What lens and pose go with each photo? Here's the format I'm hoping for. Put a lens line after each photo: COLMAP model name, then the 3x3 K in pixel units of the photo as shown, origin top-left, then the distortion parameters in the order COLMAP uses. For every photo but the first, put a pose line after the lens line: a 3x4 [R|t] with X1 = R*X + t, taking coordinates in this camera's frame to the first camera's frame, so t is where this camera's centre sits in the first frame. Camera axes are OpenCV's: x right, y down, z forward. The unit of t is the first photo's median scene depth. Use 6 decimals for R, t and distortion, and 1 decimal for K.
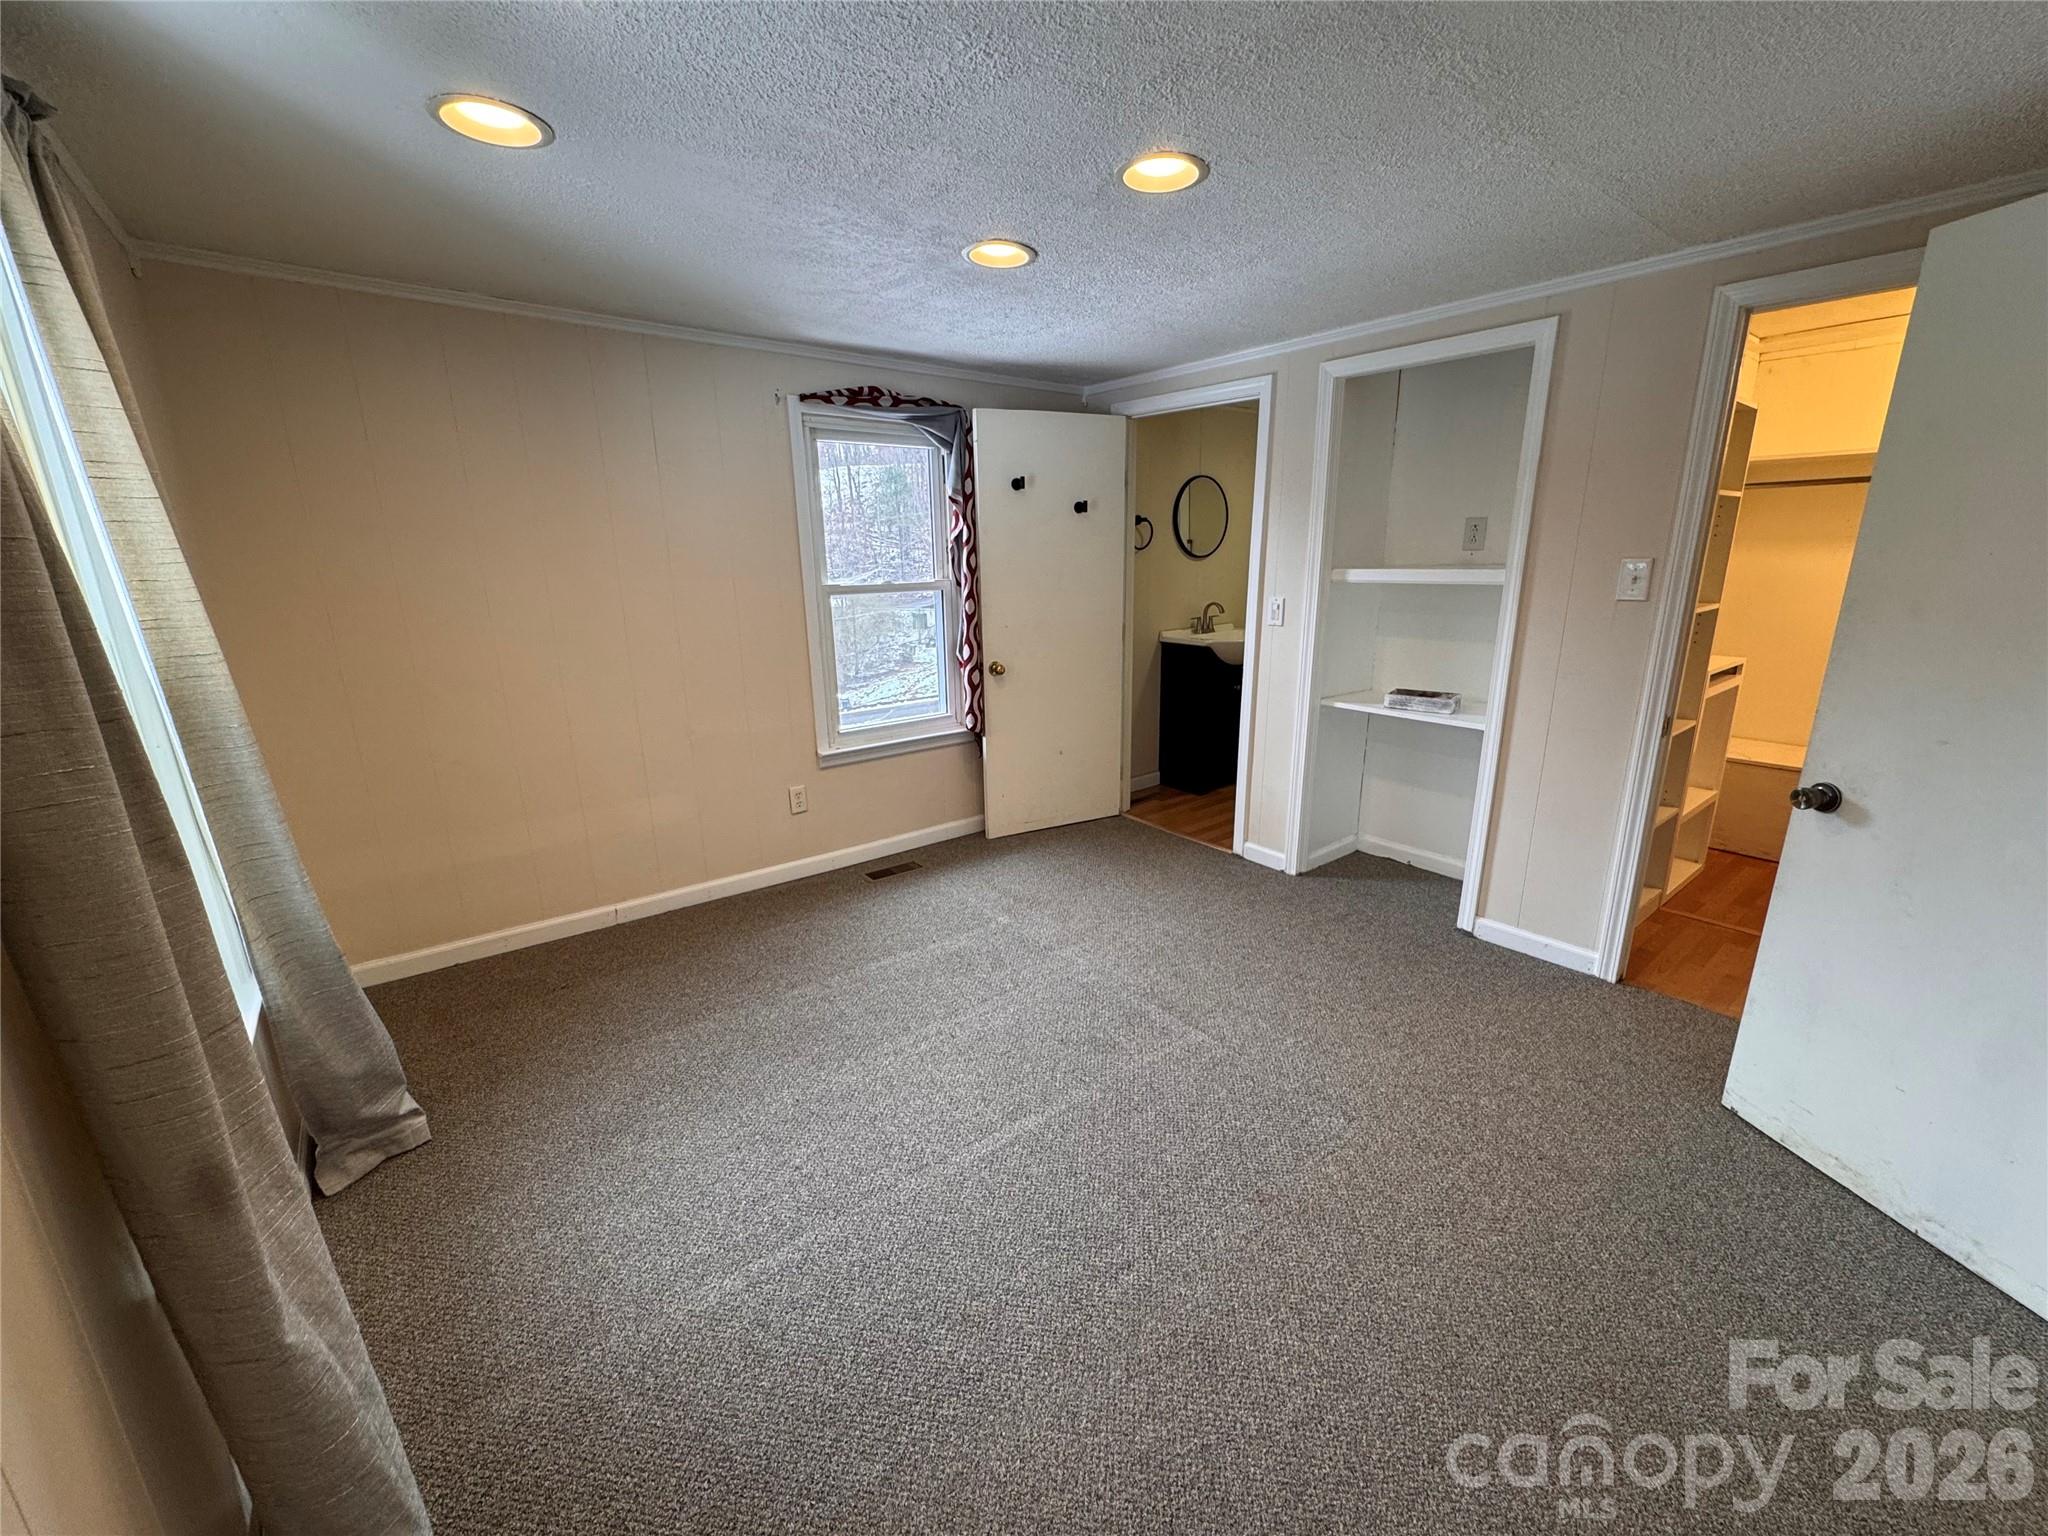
lens RADIAL K [[822.4, 0, 1024.8], [0, 822.4, 764.5], [0, 0, 1]] dist [-0.001600, -0.000175]
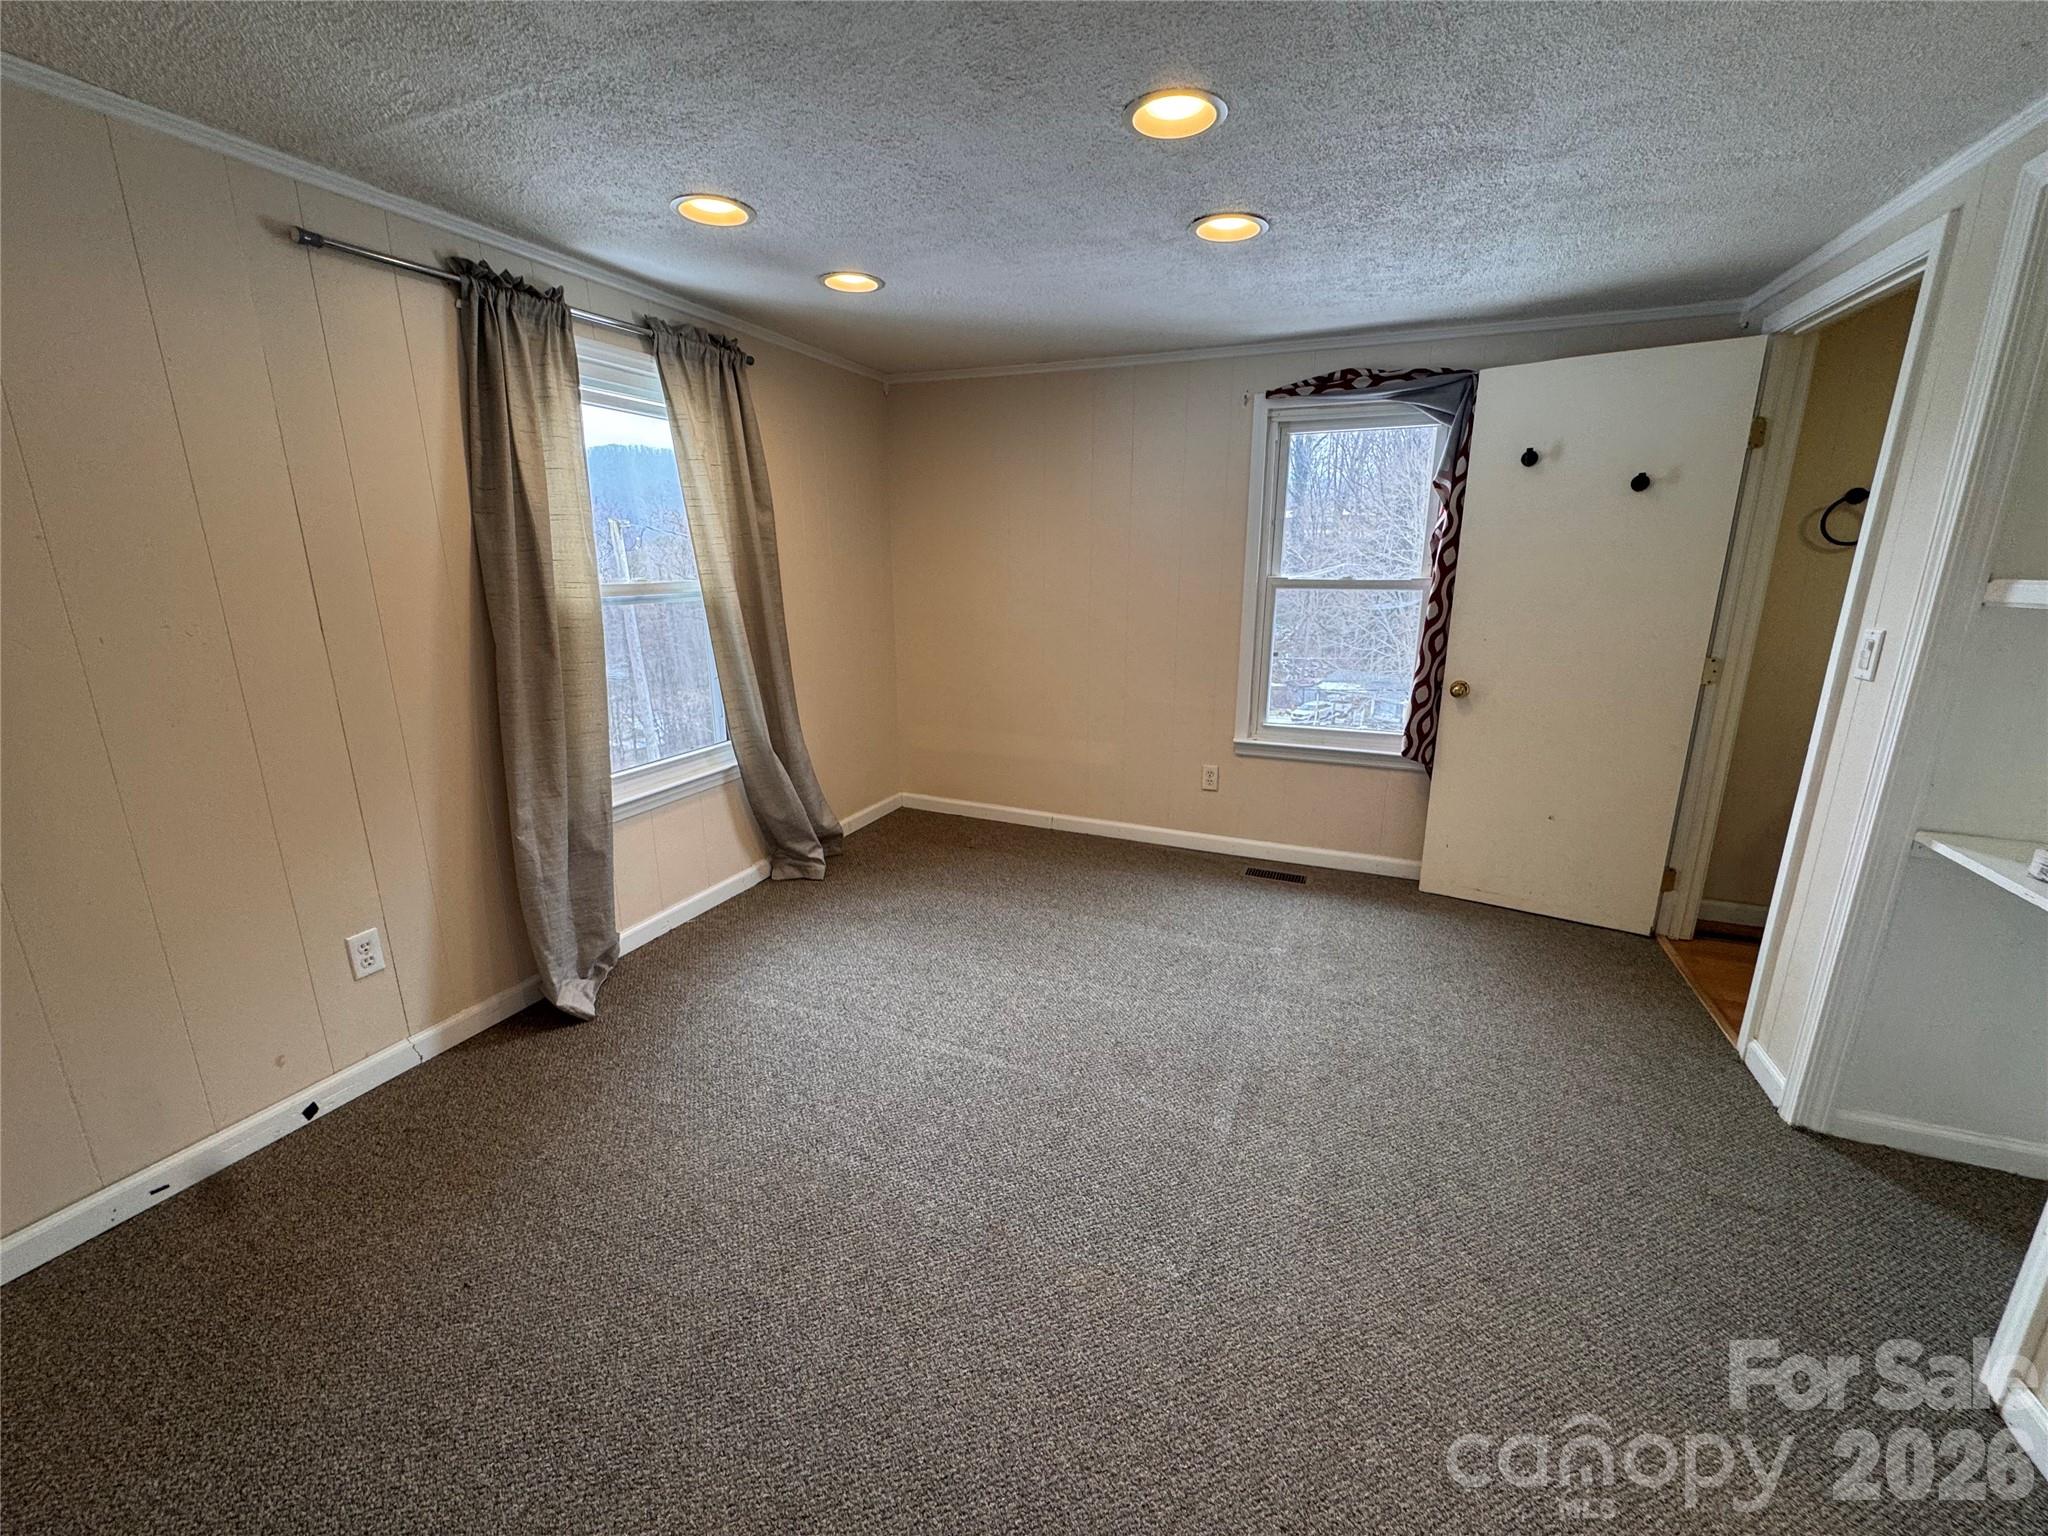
lens RADIAL K [[818.1, 0, 1022.3], [0, 818.1, 766.4], [0, 0, 1]] dist [-0.001941, -0.000552]
pose [[0.479211, 0.228679, -0.847386, 0.513994], [-0.226563, 0.964971, 0.132287, -0.057984], [0.847954, 0.128593, 0.514235, 0.251666]]
